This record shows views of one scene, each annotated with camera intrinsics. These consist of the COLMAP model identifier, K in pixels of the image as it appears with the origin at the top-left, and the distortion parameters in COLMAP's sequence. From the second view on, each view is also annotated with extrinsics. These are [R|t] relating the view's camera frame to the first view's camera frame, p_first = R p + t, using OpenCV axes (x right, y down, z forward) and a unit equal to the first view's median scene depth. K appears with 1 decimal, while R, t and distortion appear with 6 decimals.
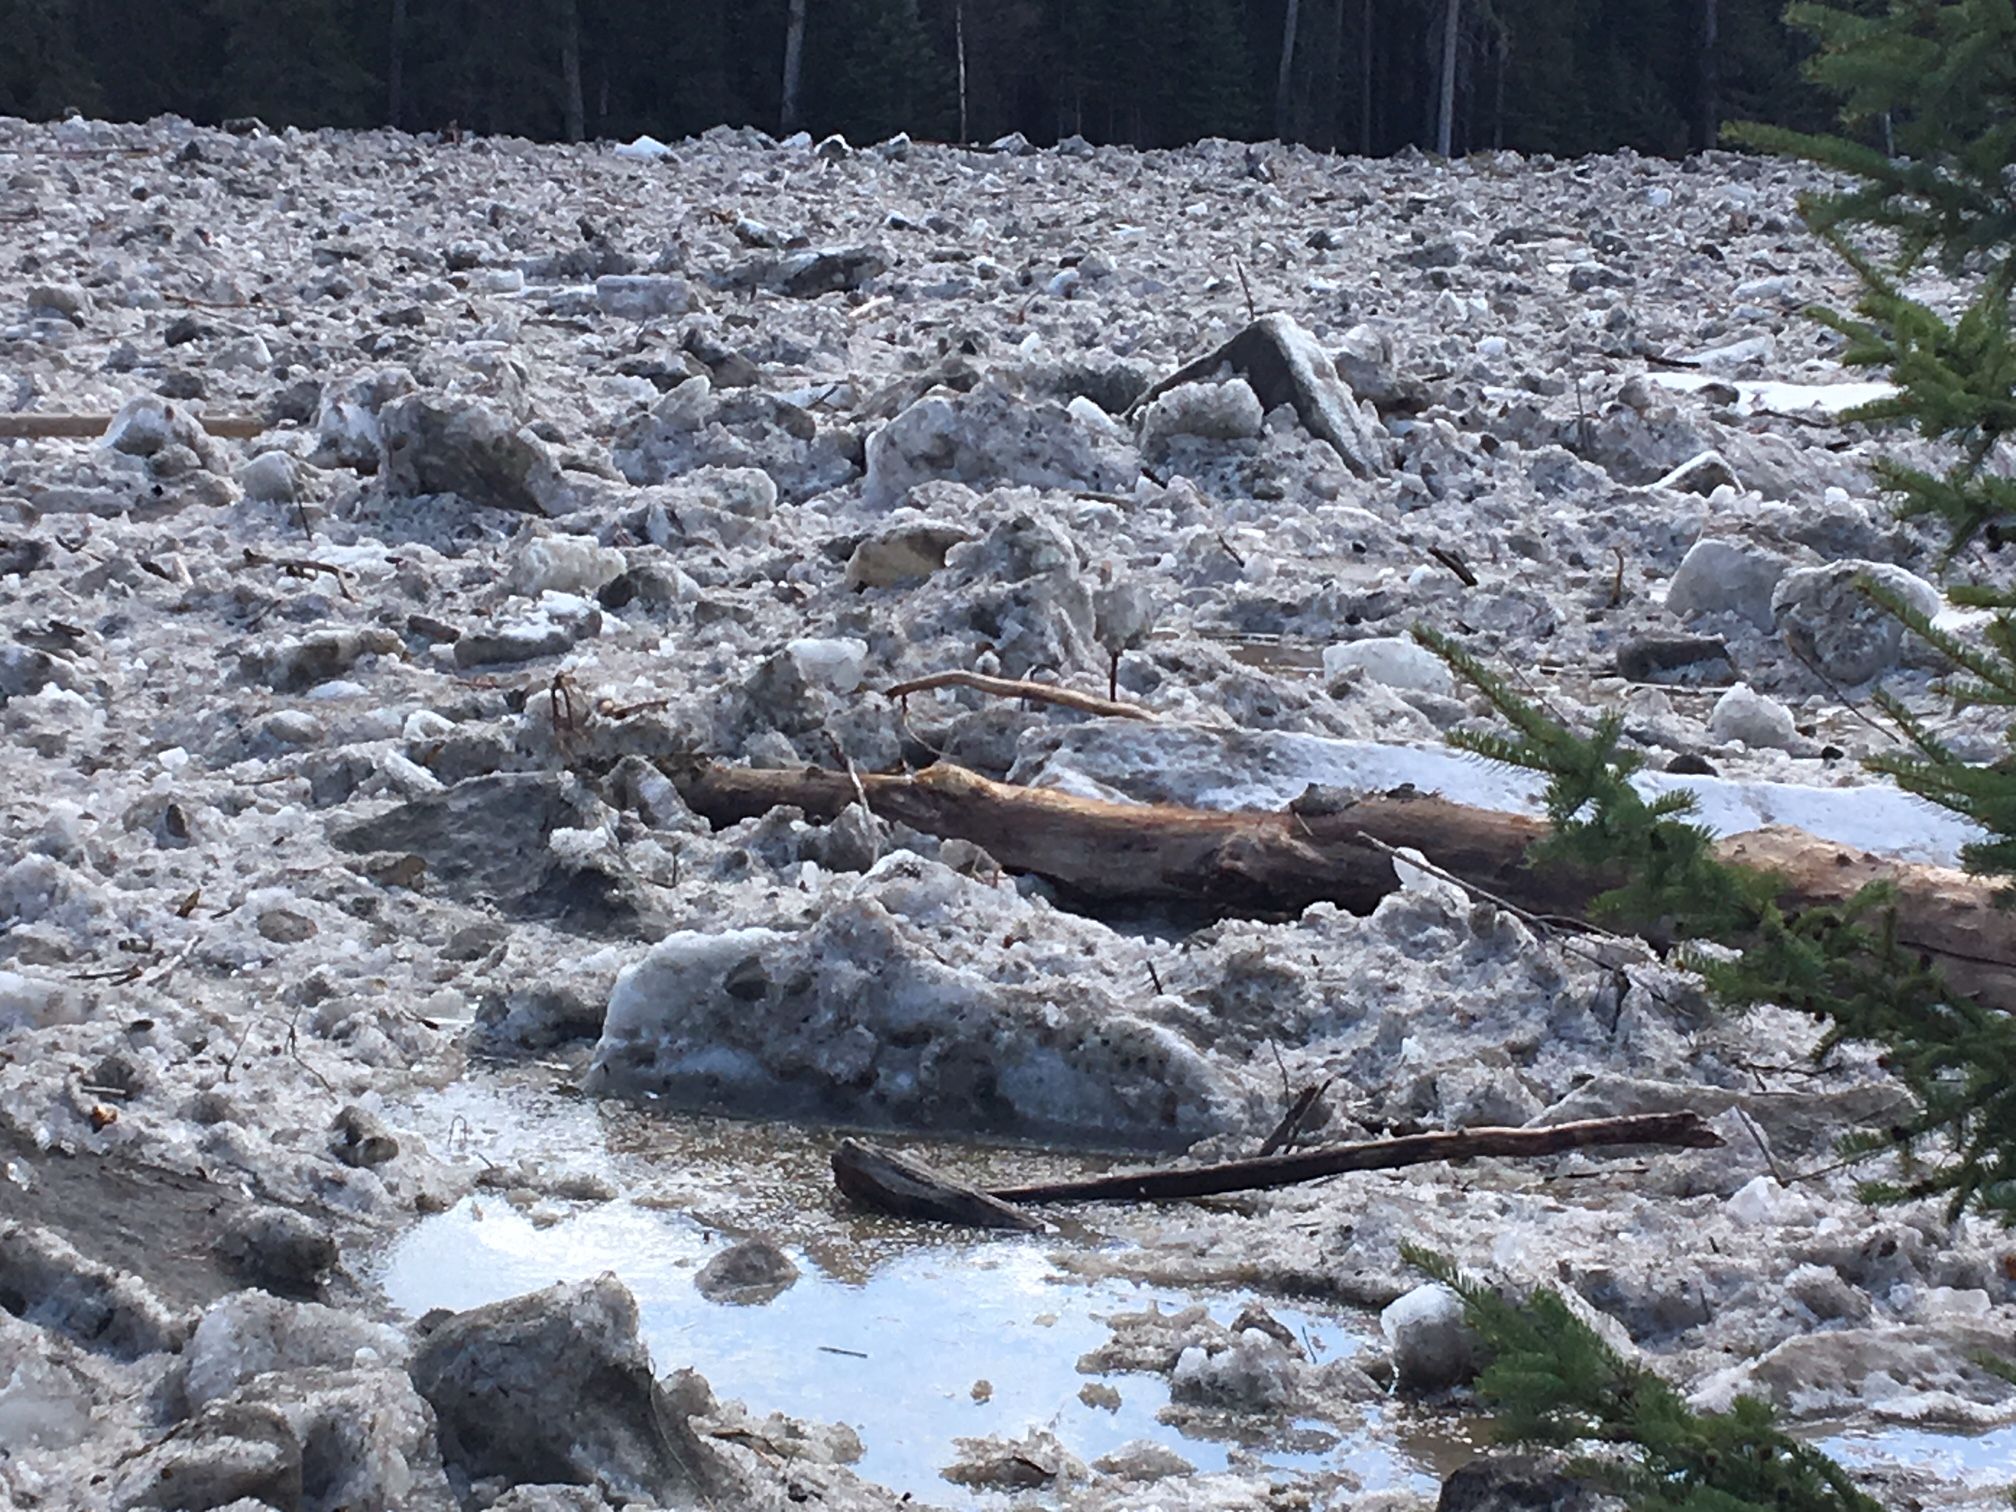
lens RADIAL K [[4982.2, 0, 1008.0], [0, 4982.2, 756.0], [0, 0, 1]] dist [0.022420, 0.130528]
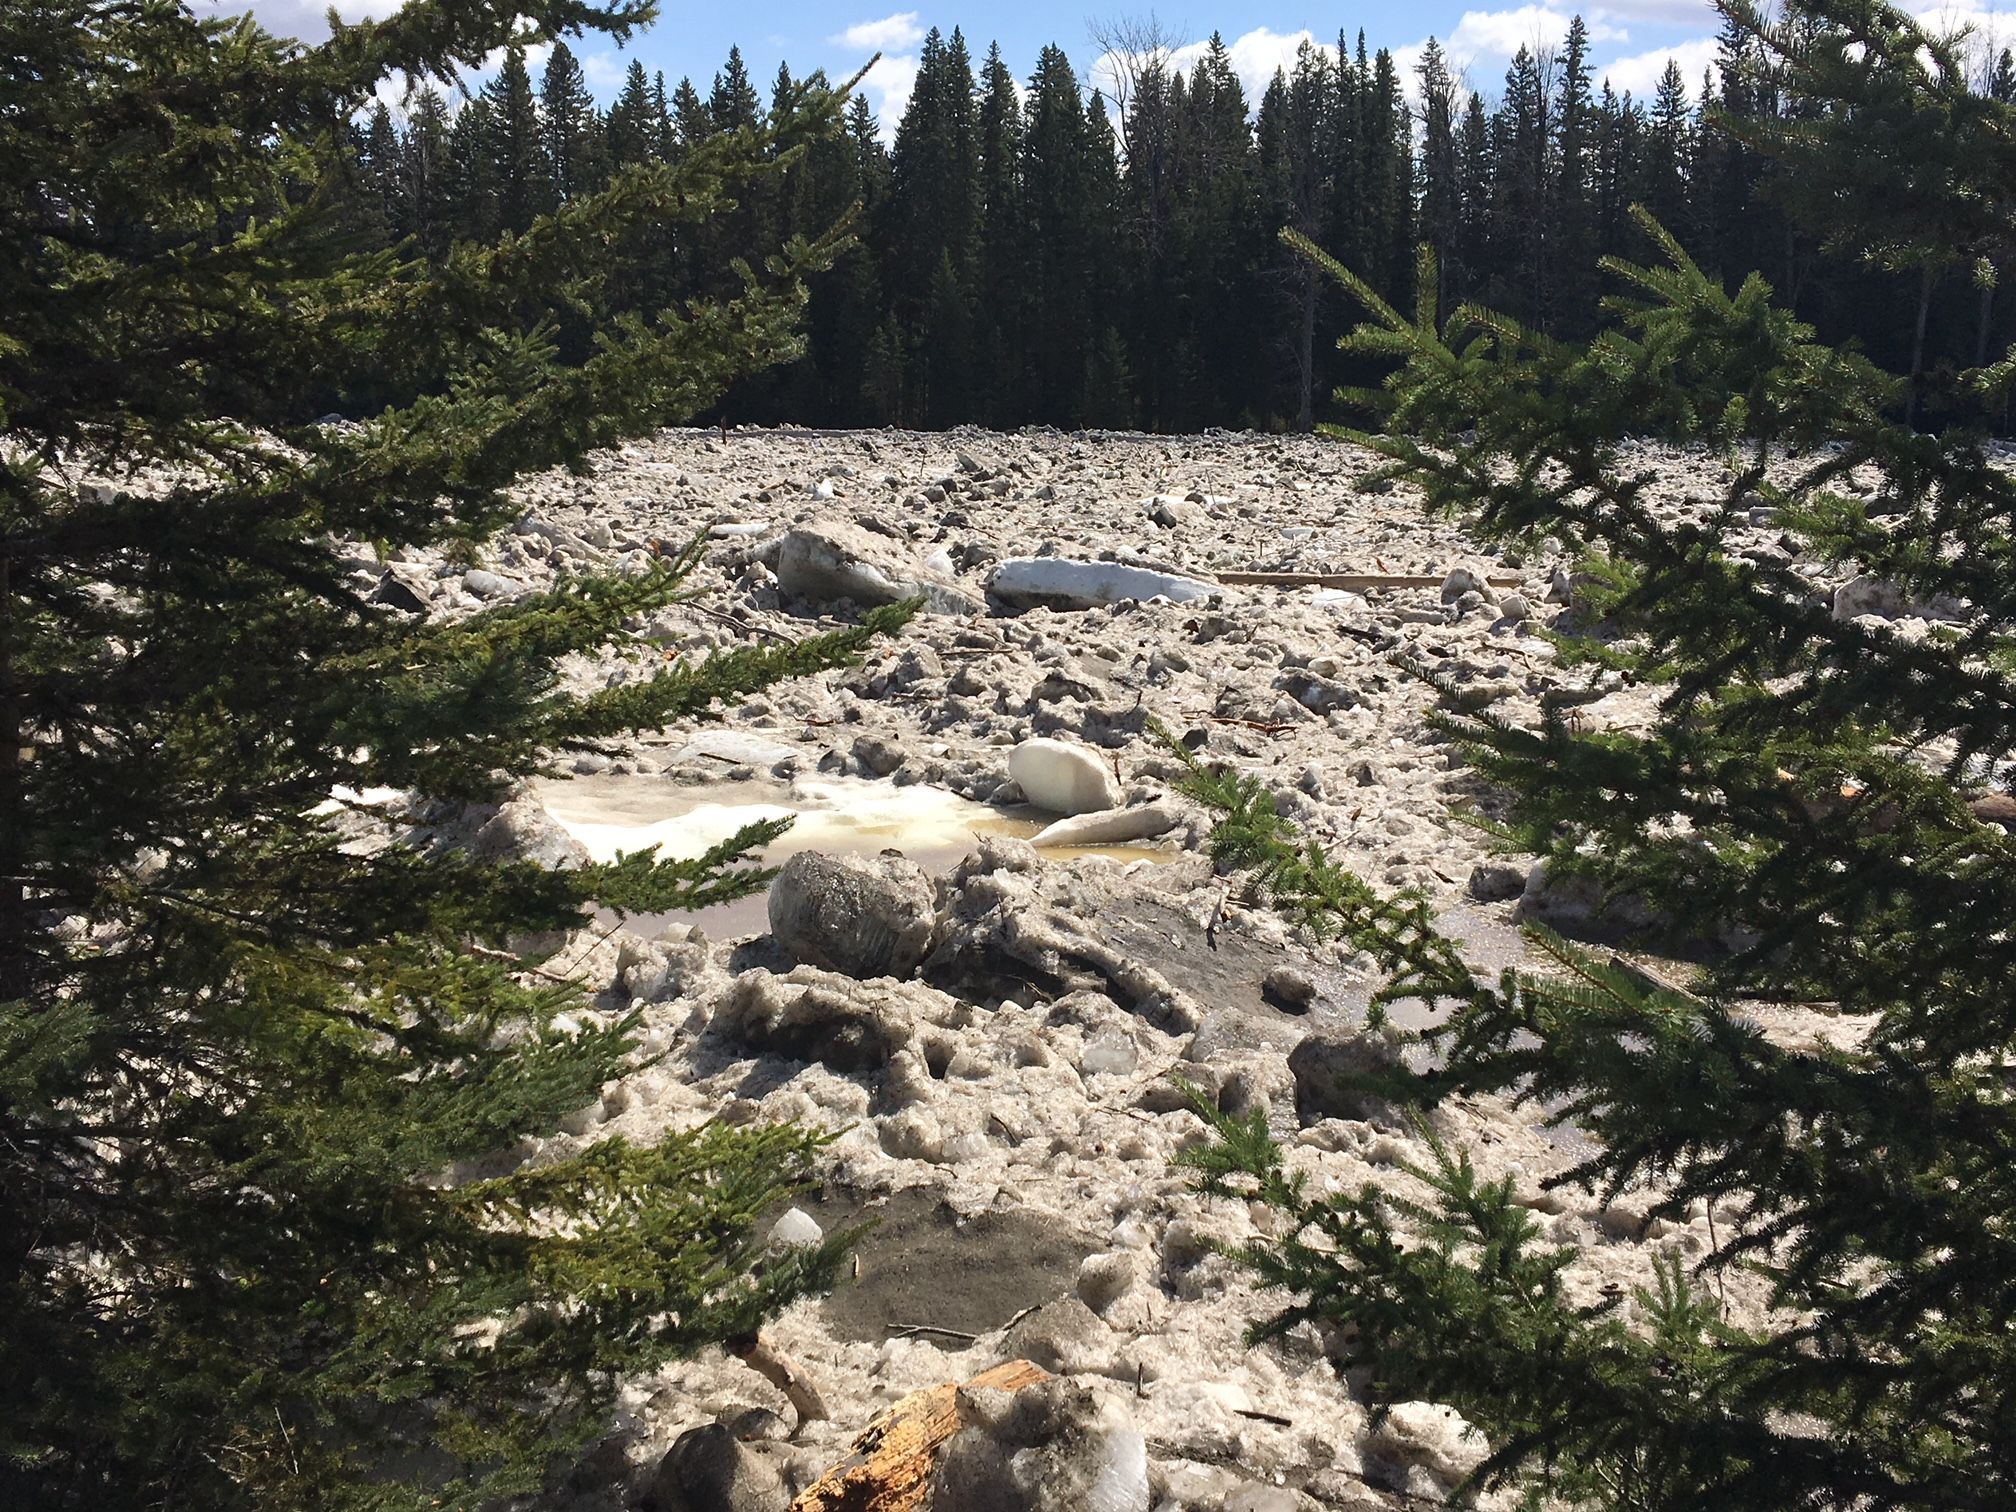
lens RADIAL K [[2265.2, 0, 1008.0], [0, 2265.2, 756.0], [0, 0, 1]] dist [0.002825, 0.002397]
pose [[0.880327, 0.043583, -0.472361, 0.152361], [-0.037305, 0.999047, 0.022655, -0.010519], [0.472899, -0.002323, 0.881114, 0.100438]]
